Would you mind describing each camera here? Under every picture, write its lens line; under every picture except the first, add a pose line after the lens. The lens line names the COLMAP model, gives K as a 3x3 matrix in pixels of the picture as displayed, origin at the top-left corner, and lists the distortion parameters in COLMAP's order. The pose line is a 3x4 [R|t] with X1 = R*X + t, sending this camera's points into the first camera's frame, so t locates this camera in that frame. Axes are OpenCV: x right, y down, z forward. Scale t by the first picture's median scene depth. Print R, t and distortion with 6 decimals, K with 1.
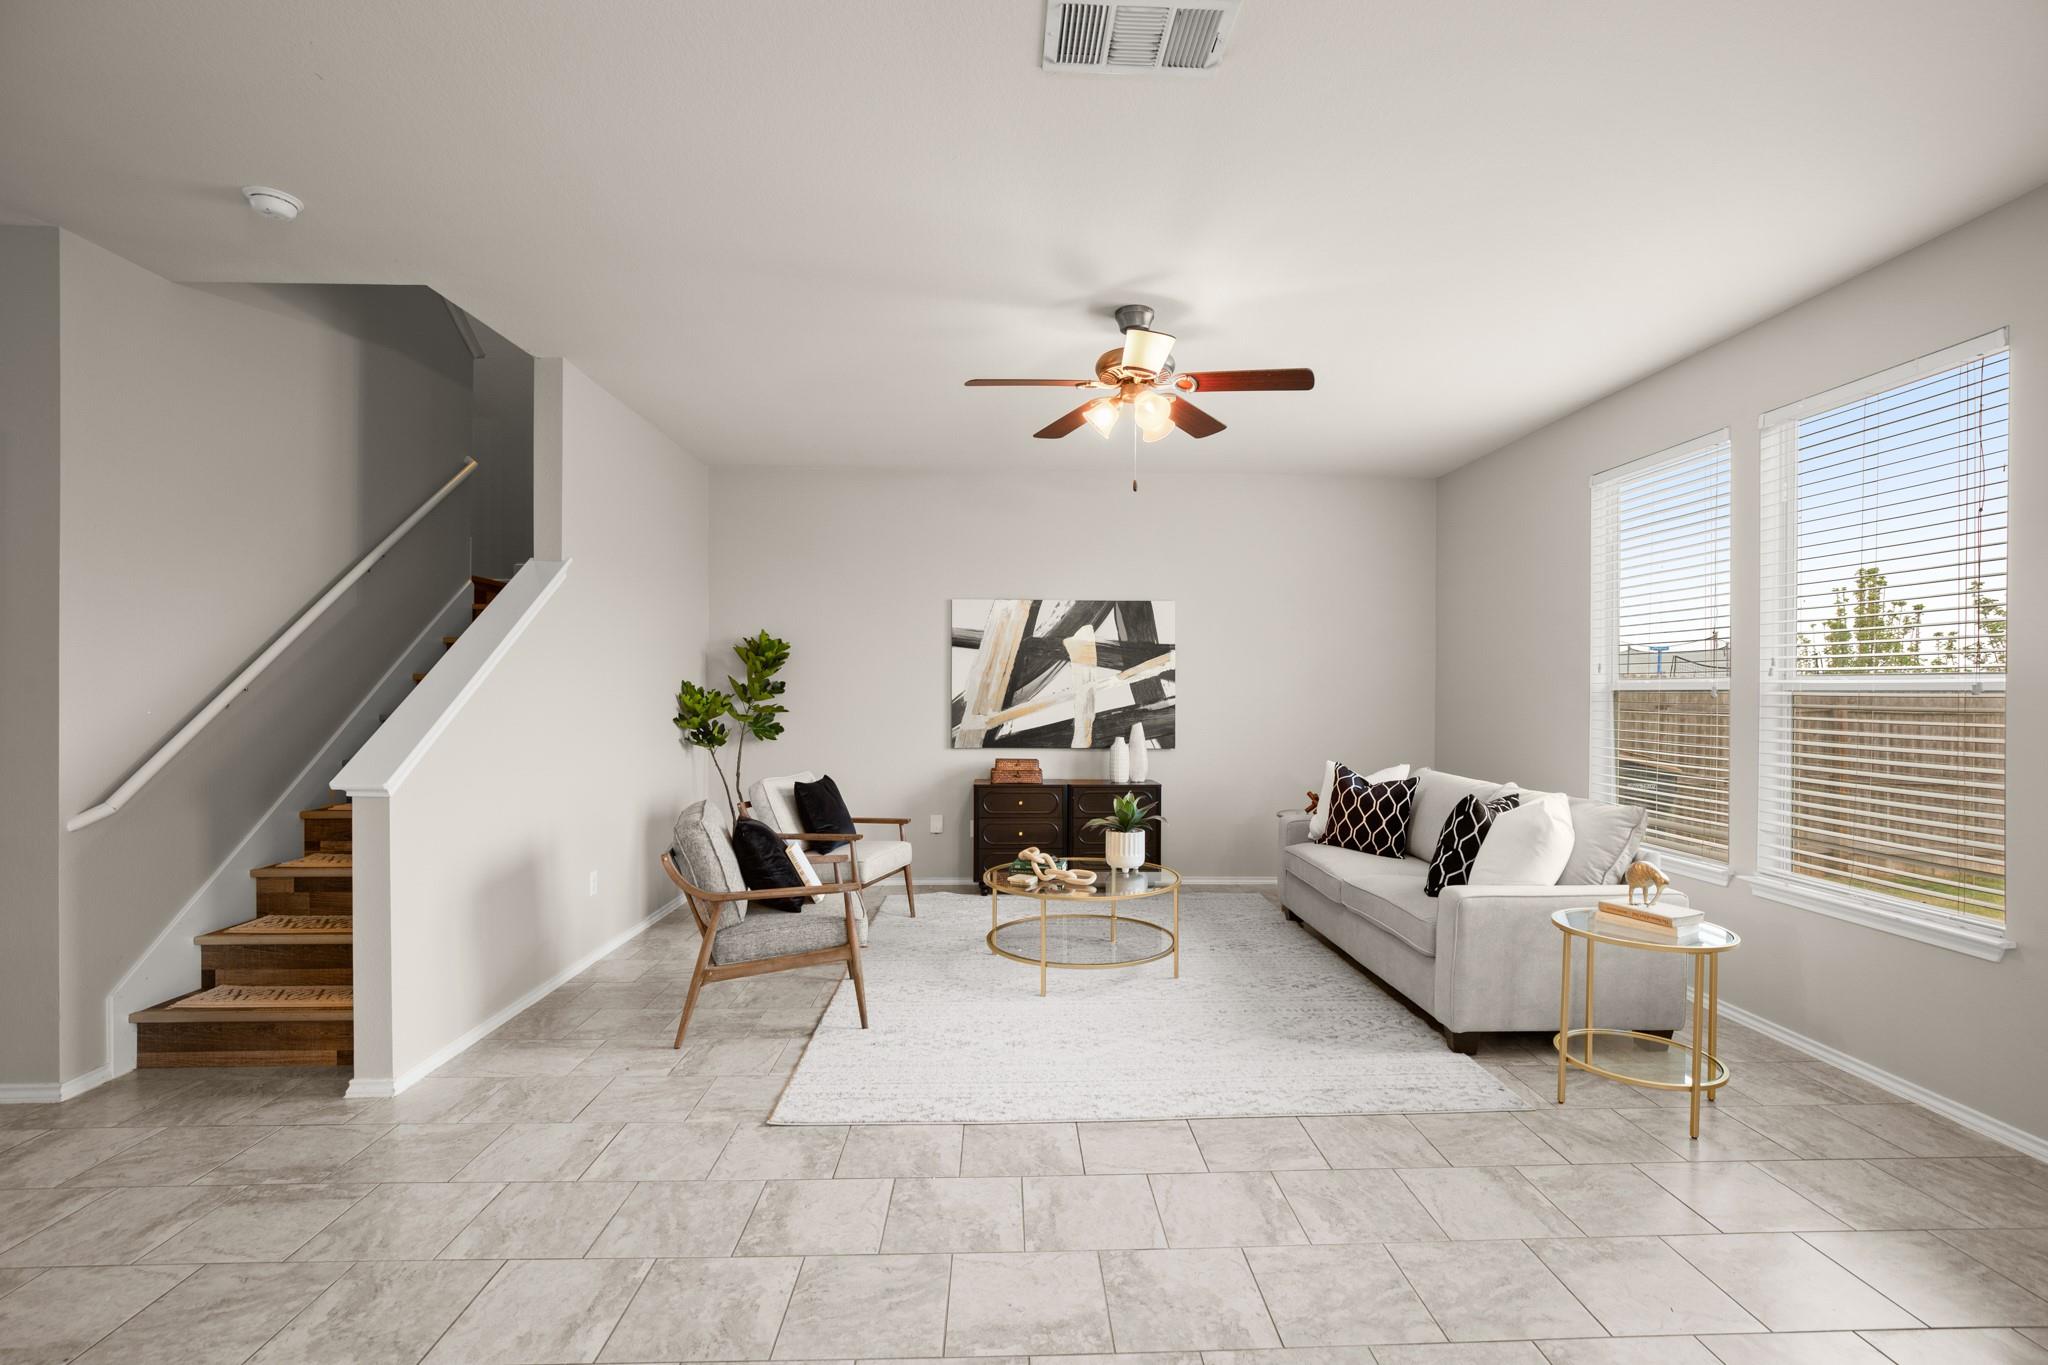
lens RADIAL K [[944.2, 0, 1033.4], [0, 944.2, 687.2], [0, 0, 1]] dist [-0.022665, 0.006597]
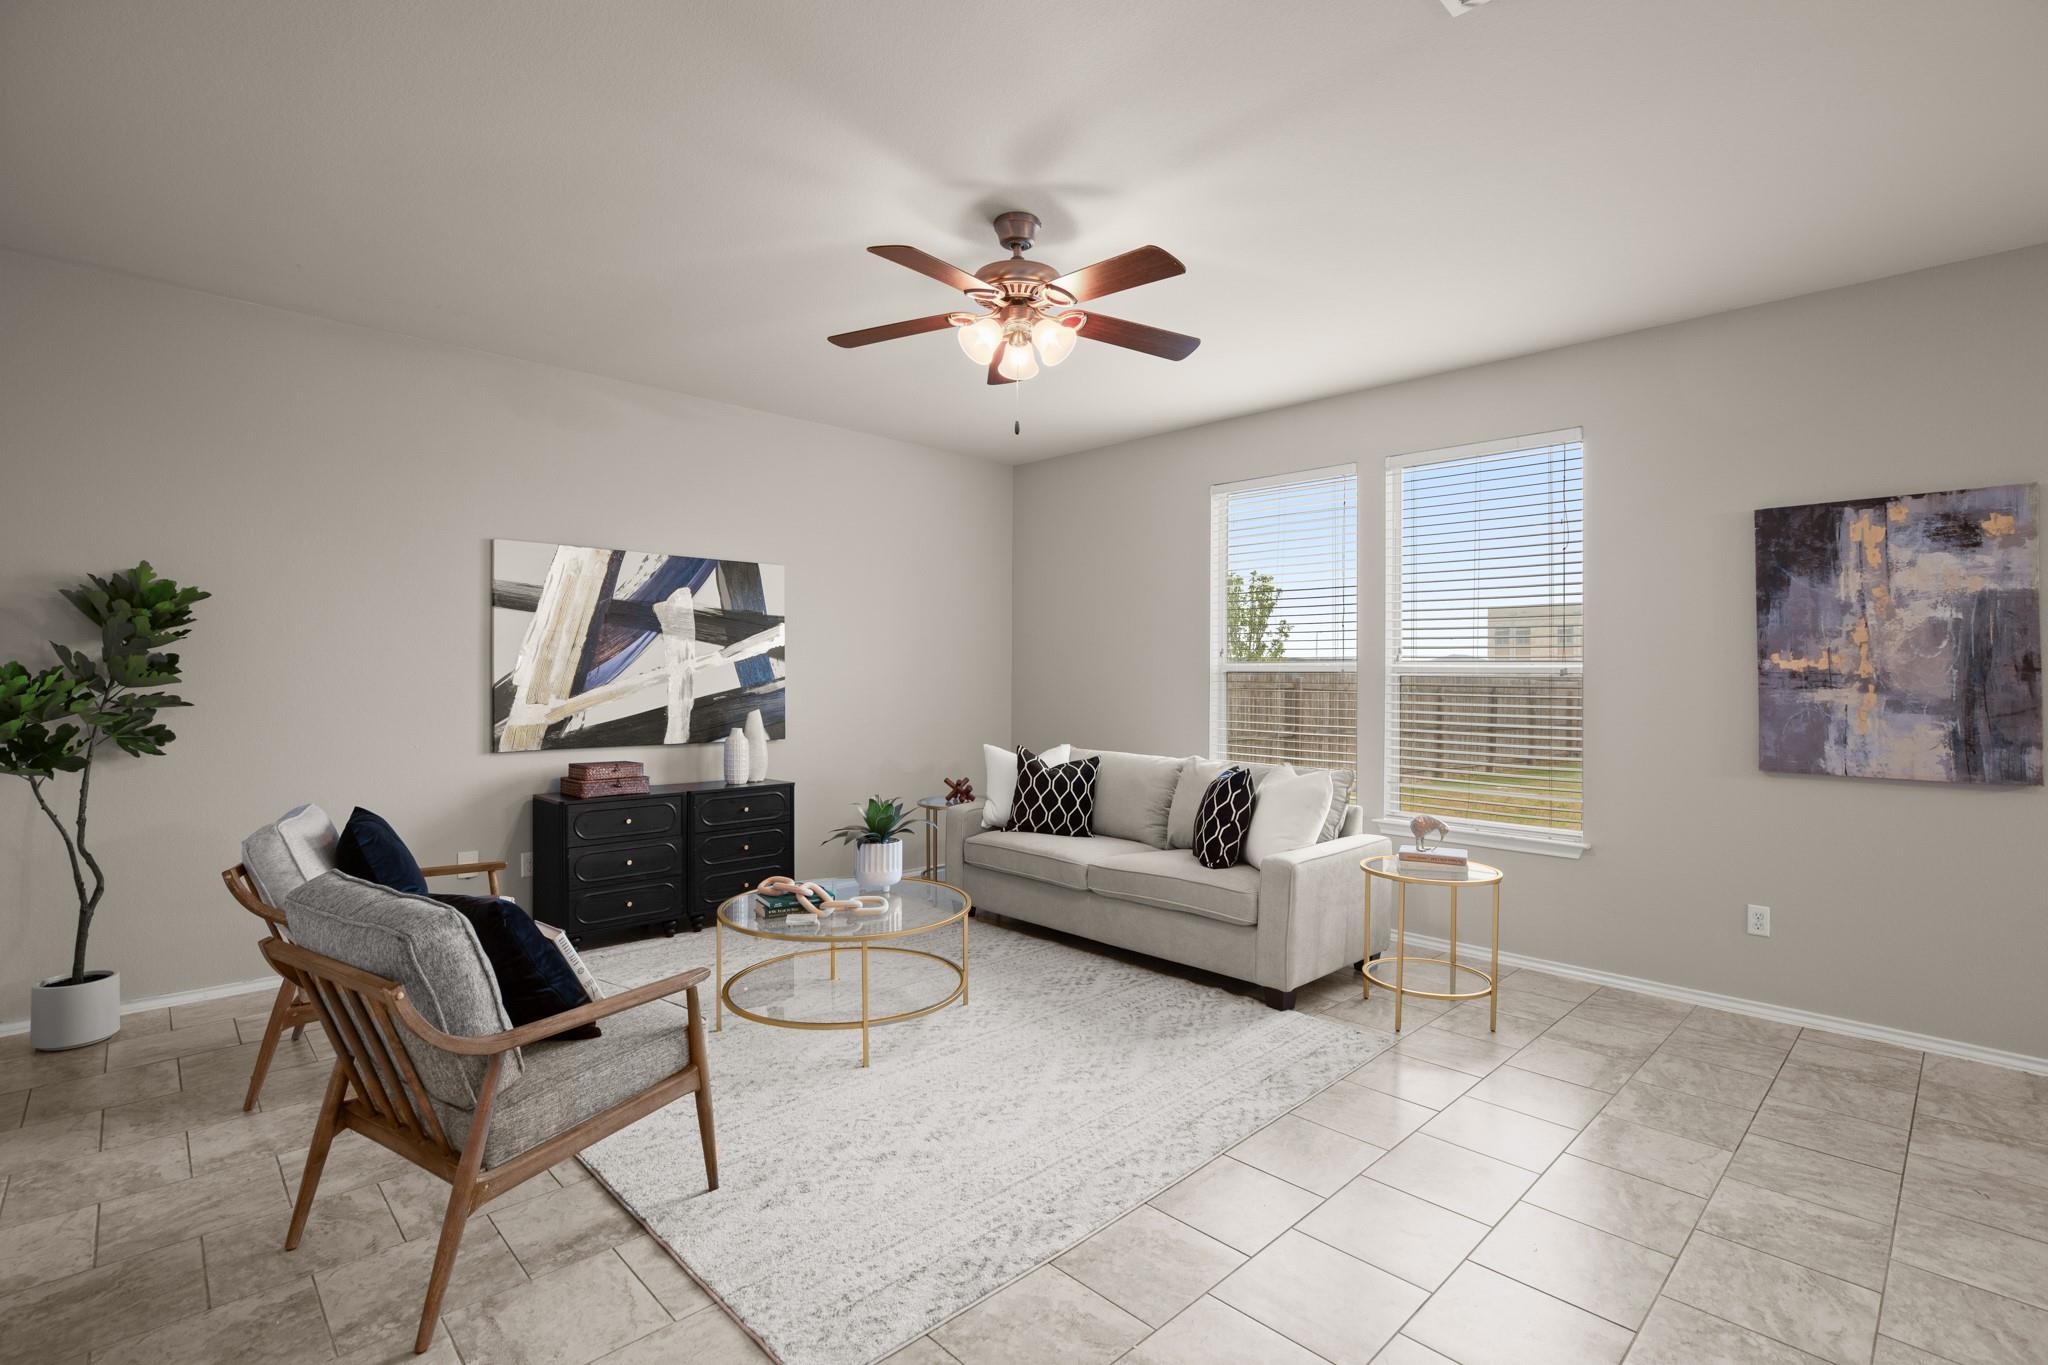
lens RADIAL K [[944.2, 0, 1045.4], [0, 944.2, 674.5], [0, 0, 1]] dist [-0.022665, 0.006597]
pose [[0.738856, -0.000174, 0.673863, -0.258203], [-0.005708, 0.999962, 0.006517, 0.000051], [-0.673839, -0.008661, 0.738827, 0.211940]]
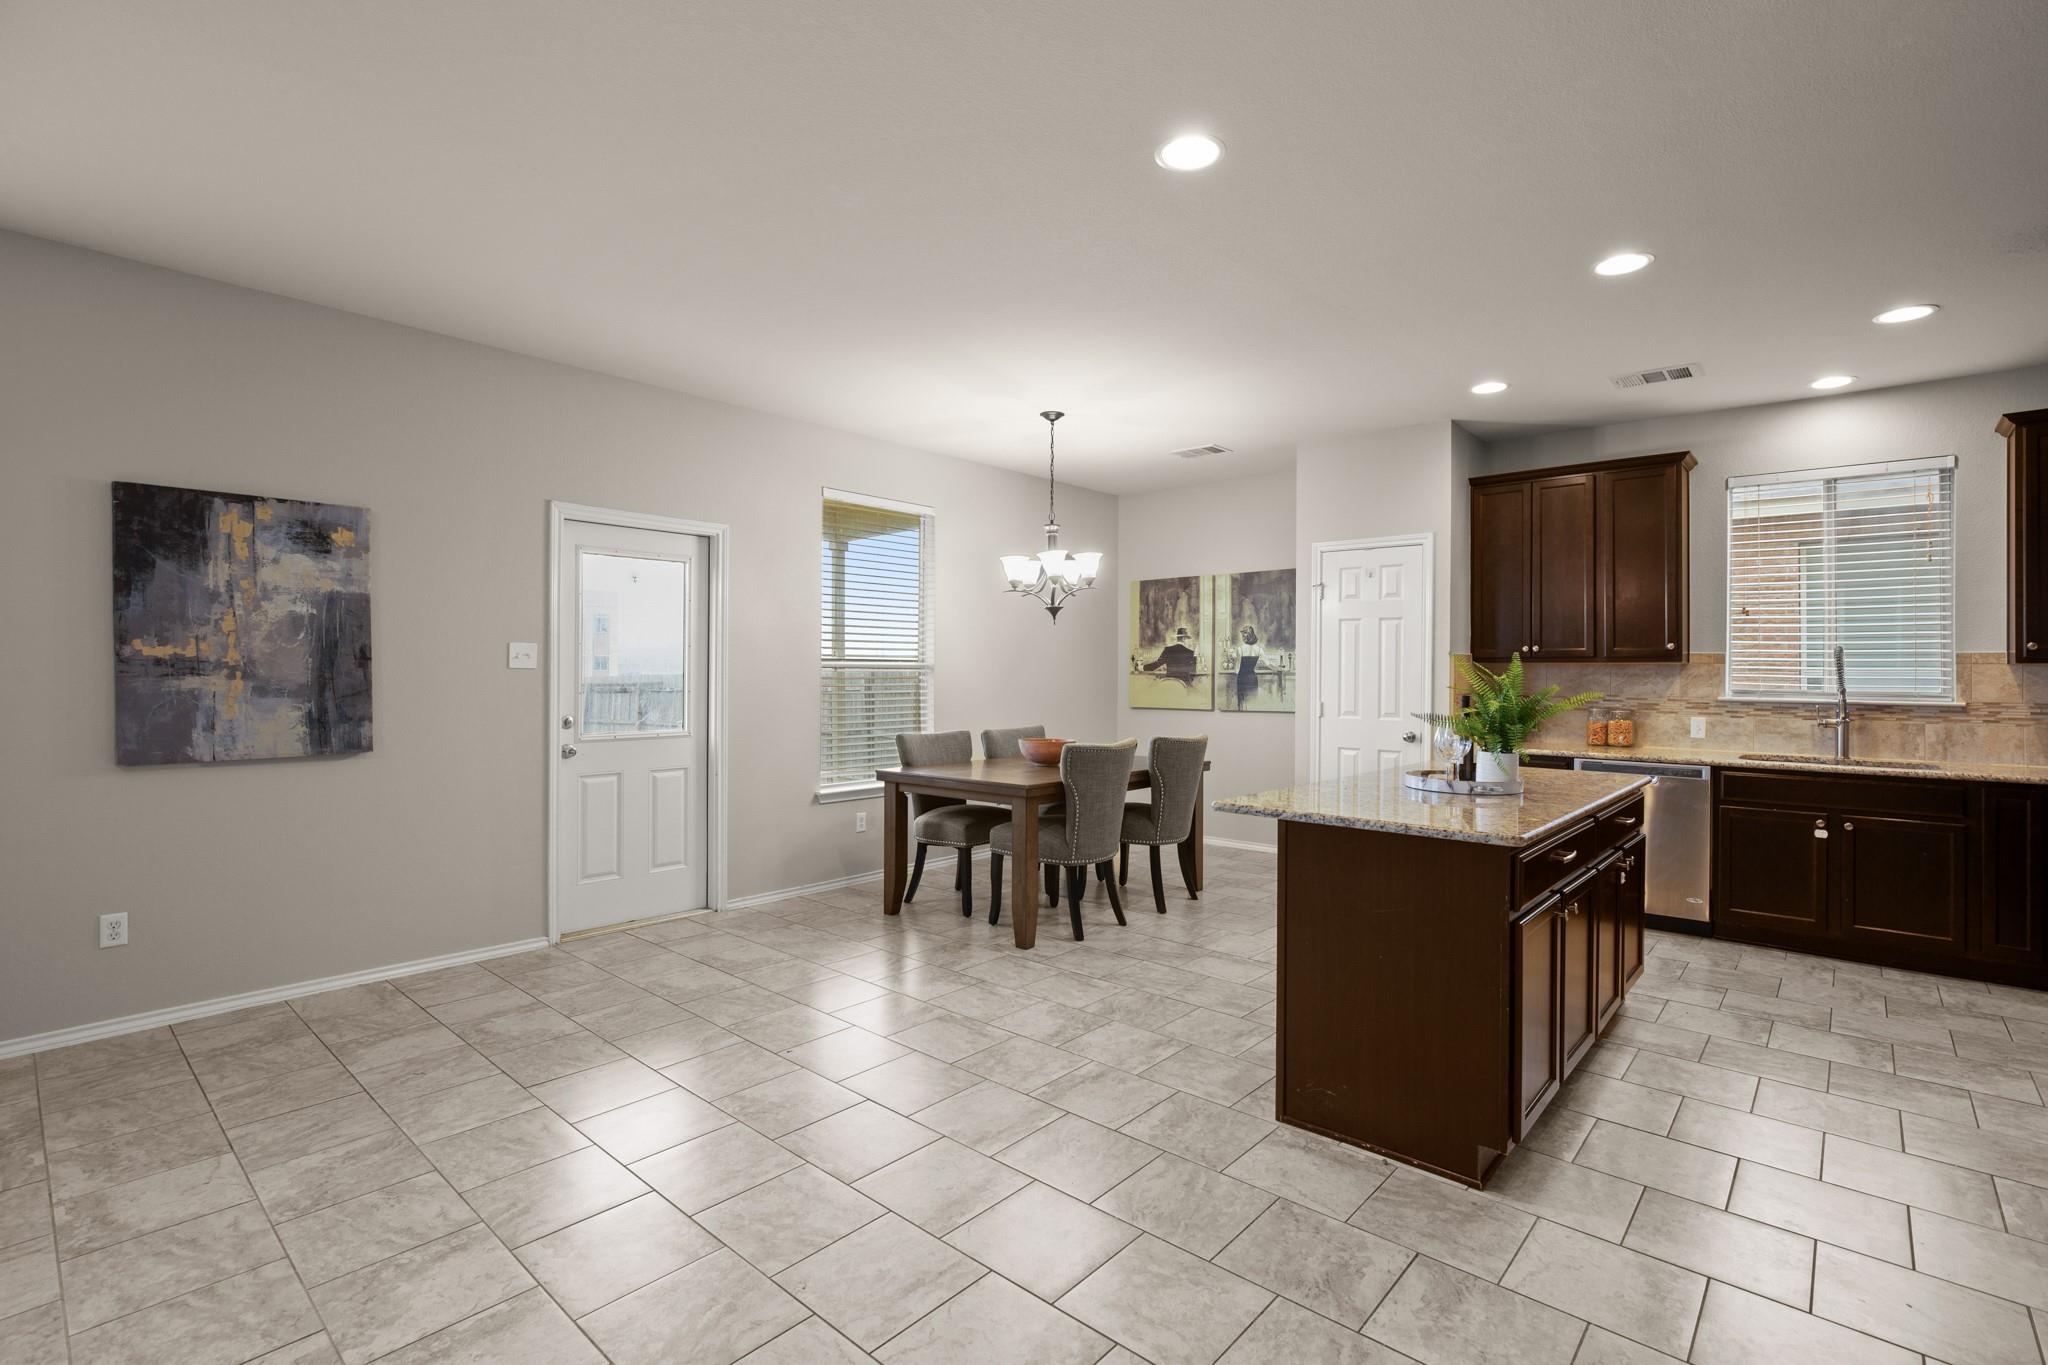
lens RADIAL K [[944.2, 0, 1040.1], [0, 944.2, 665.4], [0, 0, 1]] dist [-0.022665, 0.006597]
pose [[-0.724606, -0.006253, 0.689135, -0.284859], [-0.014728, 0.999871, -0.006414, -0.000623], [-0.689006, -0.014797, -0.724605, 0.363361]]
